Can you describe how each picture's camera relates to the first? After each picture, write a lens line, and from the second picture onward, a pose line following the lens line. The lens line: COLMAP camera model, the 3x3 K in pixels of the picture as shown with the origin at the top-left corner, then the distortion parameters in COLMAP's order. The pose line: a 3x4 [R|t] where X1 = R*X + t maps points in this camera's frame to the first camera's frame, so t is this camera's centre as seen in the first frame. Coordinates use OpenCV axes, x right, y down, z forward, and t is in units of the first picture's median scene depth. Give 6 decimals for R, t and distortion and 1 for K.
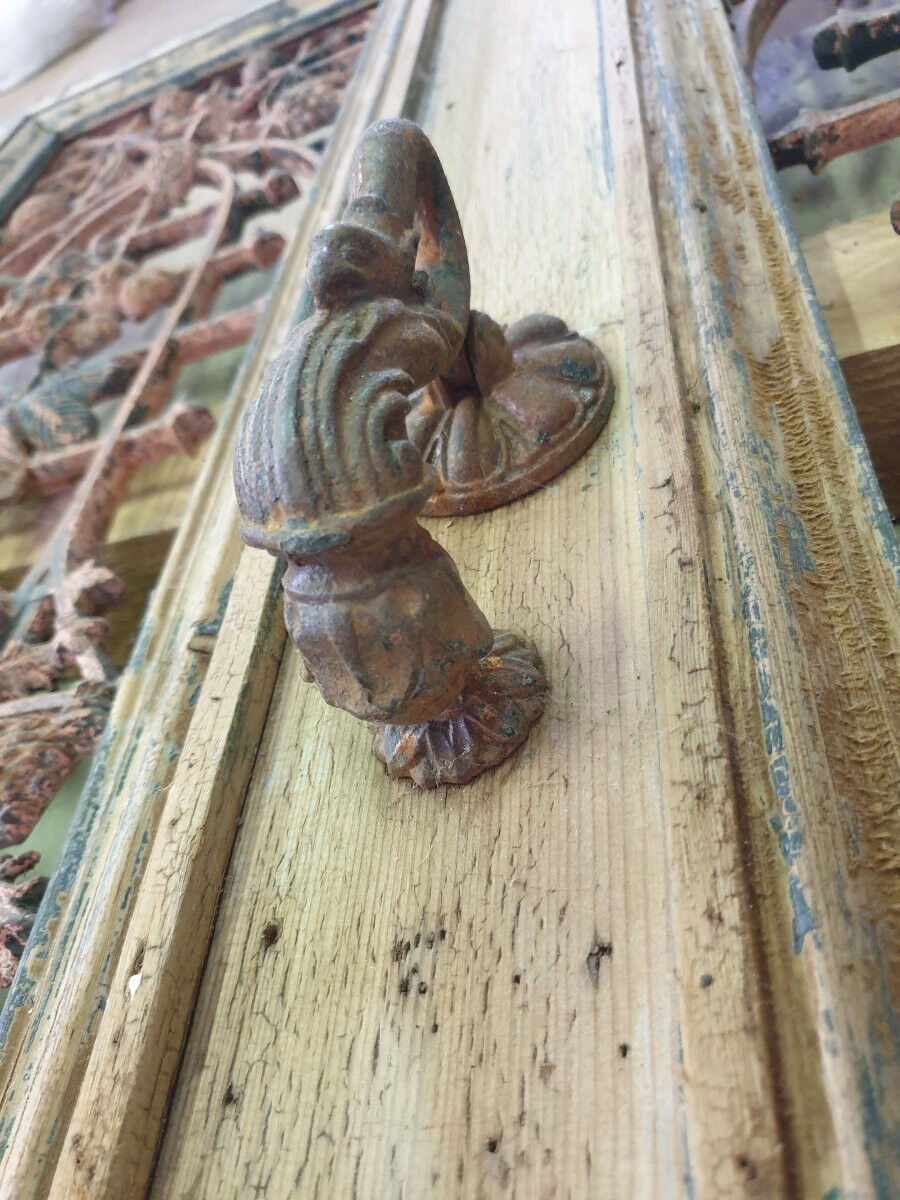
lens RADIAL K [[944.0, 0, 455.0], [0, 944.0, 613.7], [0, 0, 1]] dist [0.046927, -0.155568]
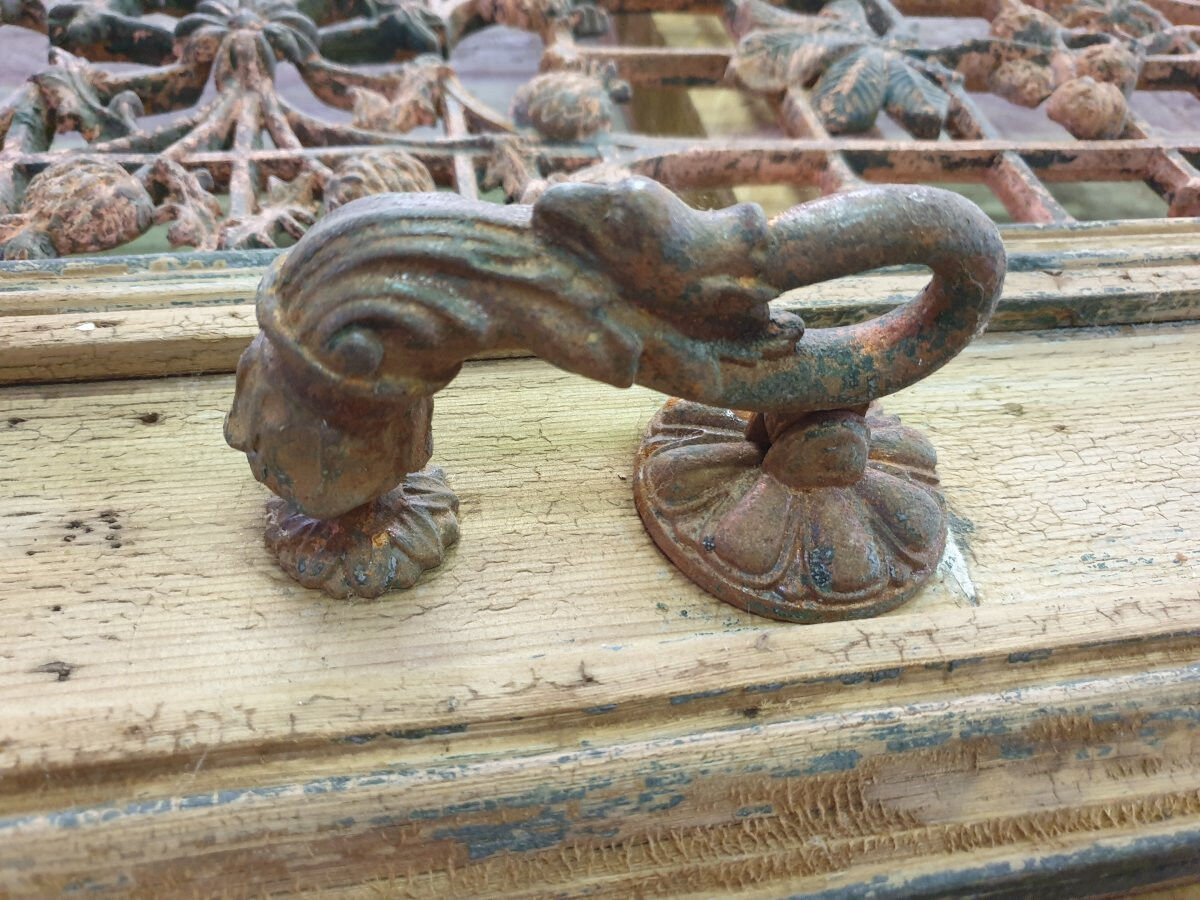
lens RADIAL K [[979.5, 0, 600.0], [0, 979.5, 450.0], [0, 0, 1]] dist [-0.039184, 0.056973]
pose [[0.201766, 0.927138, -0.315762, 0.362266], [-0.825905, 0.334348, 0.453973, -0.707947], [0.526470, 0.169193, 0.833188, 0.290549]]
